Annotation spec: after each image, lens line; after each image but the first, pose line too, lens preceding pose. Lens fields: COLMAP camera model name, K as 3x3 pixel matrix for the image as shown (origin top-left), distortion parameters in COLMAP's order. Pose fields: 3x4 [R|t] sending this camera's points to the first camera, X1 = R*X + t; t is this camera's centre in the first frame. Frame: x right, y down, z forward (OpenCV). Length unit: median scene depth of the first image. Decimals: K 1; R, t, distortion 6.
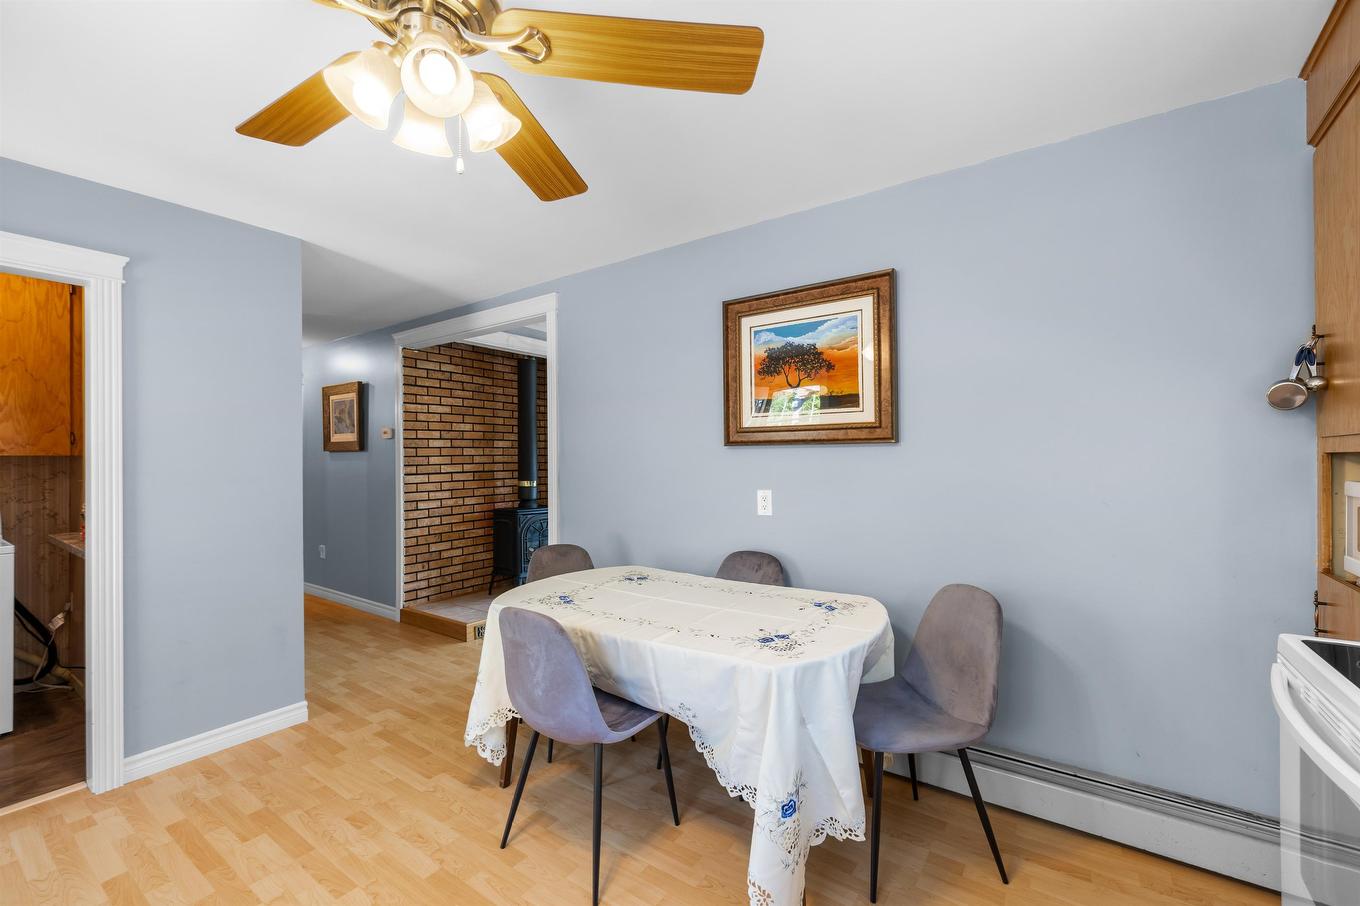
lens RADIAL K [[569.7, 0, 669.5], [0, 569.7, 454.2], [0, 0, 1]] dist [0.000064, 0.000941]
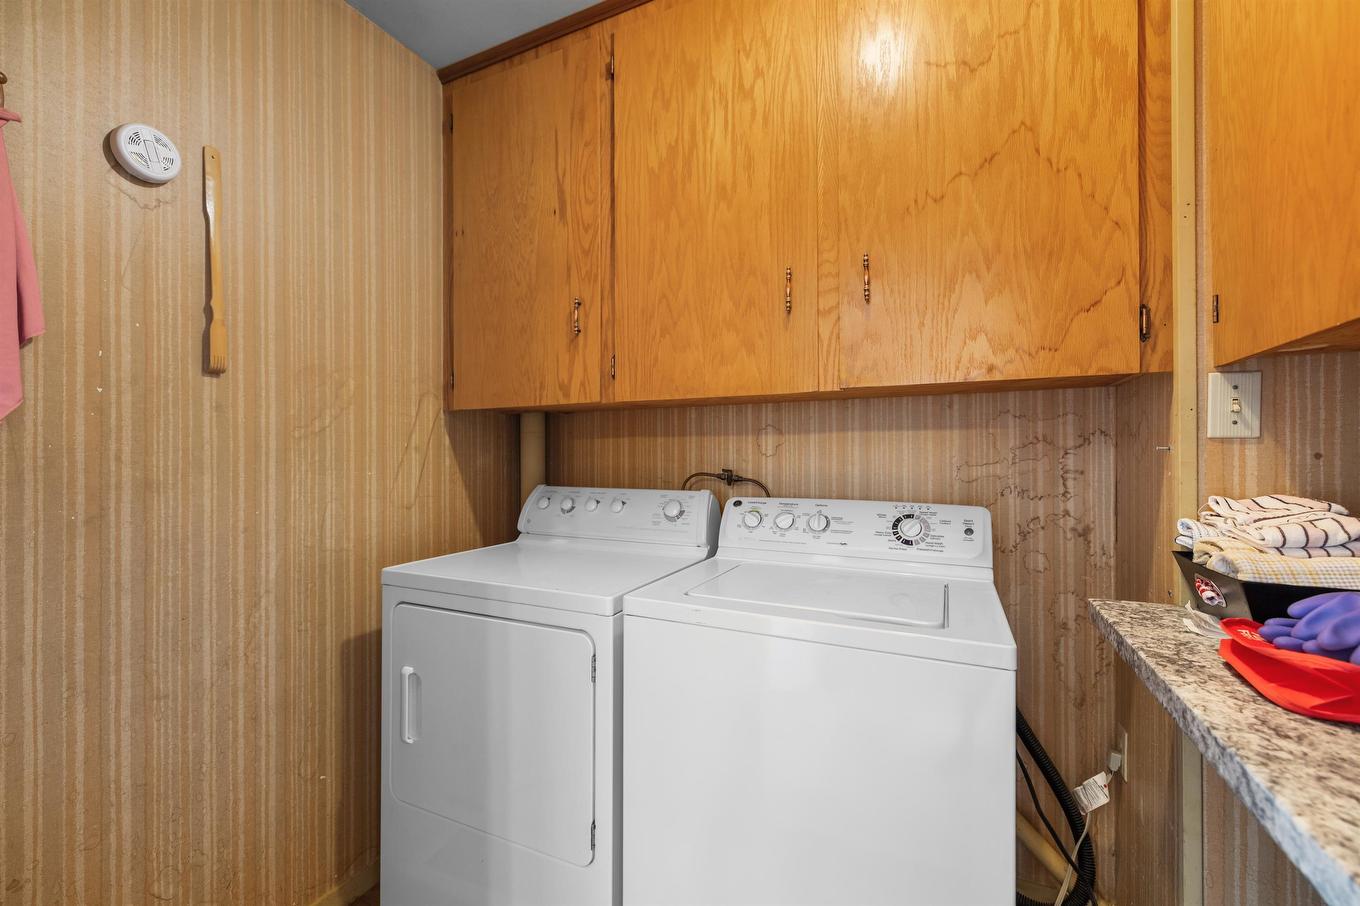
lens RADIAL K [[569.7, 0, 669.5], [0, 569.7, 454.2], [0, 0, 1]] dist [0.000064, 0.000941]
pose [[0.172298, 0.004675, -0.985034, -0.737353], [0.007292, 0.999955, 0.006022, 0.045032], [0.985018, -0.008220, 0.172256, 0.641958]]
